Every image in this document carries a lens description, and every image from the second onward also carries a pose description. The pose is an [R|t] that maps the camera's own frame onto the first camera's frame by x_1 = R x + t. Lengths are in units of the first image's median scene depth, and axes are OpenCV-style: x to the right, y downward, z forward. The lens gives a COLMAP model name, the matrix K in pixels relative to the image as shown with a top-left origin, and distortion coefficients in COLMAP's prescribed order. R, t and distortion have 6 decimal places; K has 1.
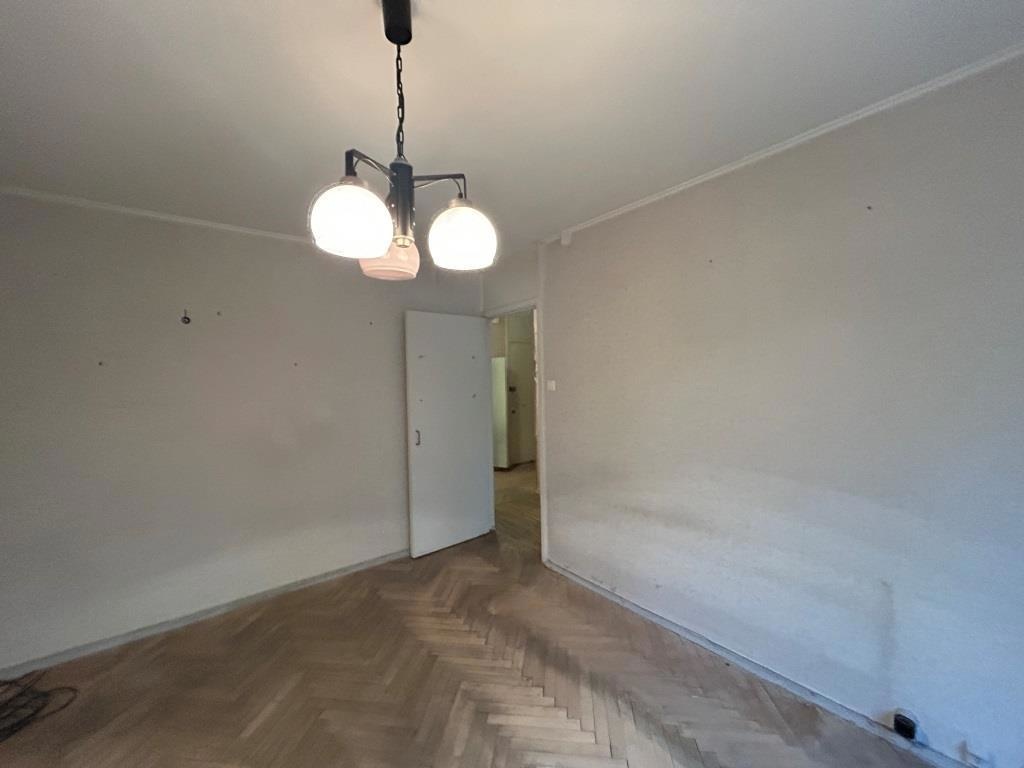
lens RADIAL K [[408.6, 0, 511.7], [0, 408.6, 383.1], [0, 0, 1]] dist [0.001350, 0.000413]
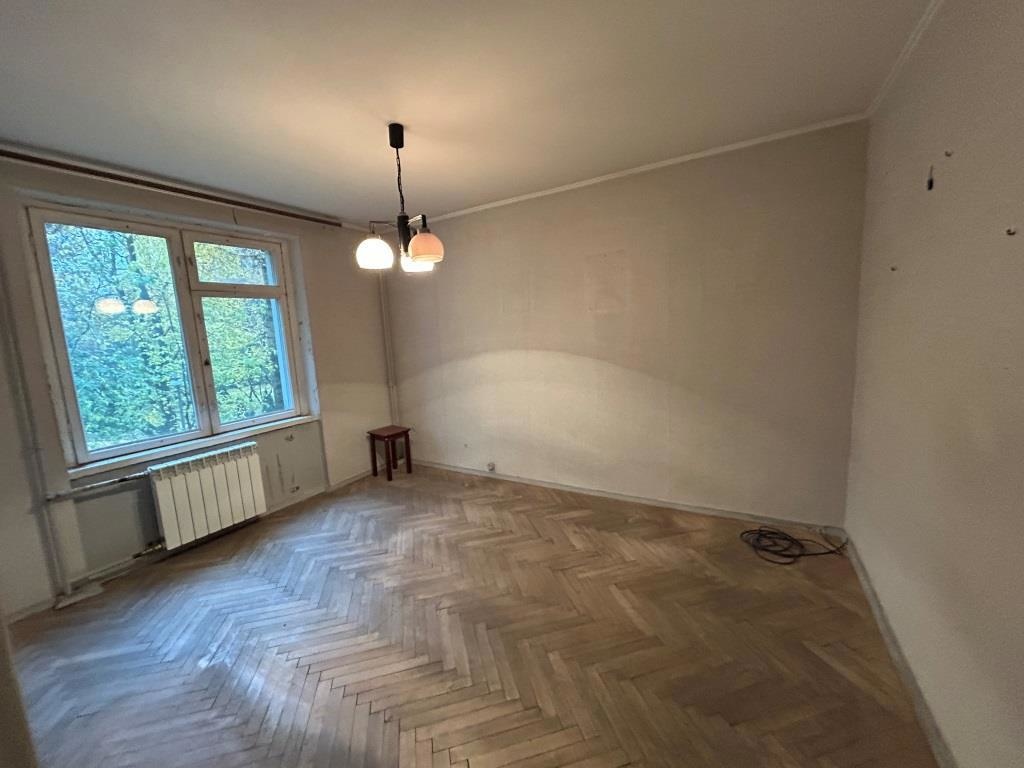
lens RADIAL K [[408.6, 0, 511.5], [0, 408.6, 387.8], [0, 0, 1]] dist [0.001350, 0.000413]
pose [[-0.926456, 0.124714, -0.355142, 0.027588], [0.070066, 0.984164, 0.162825, -0.000195], [0.369825, 0.125967, -0.920523, 1.849776]]
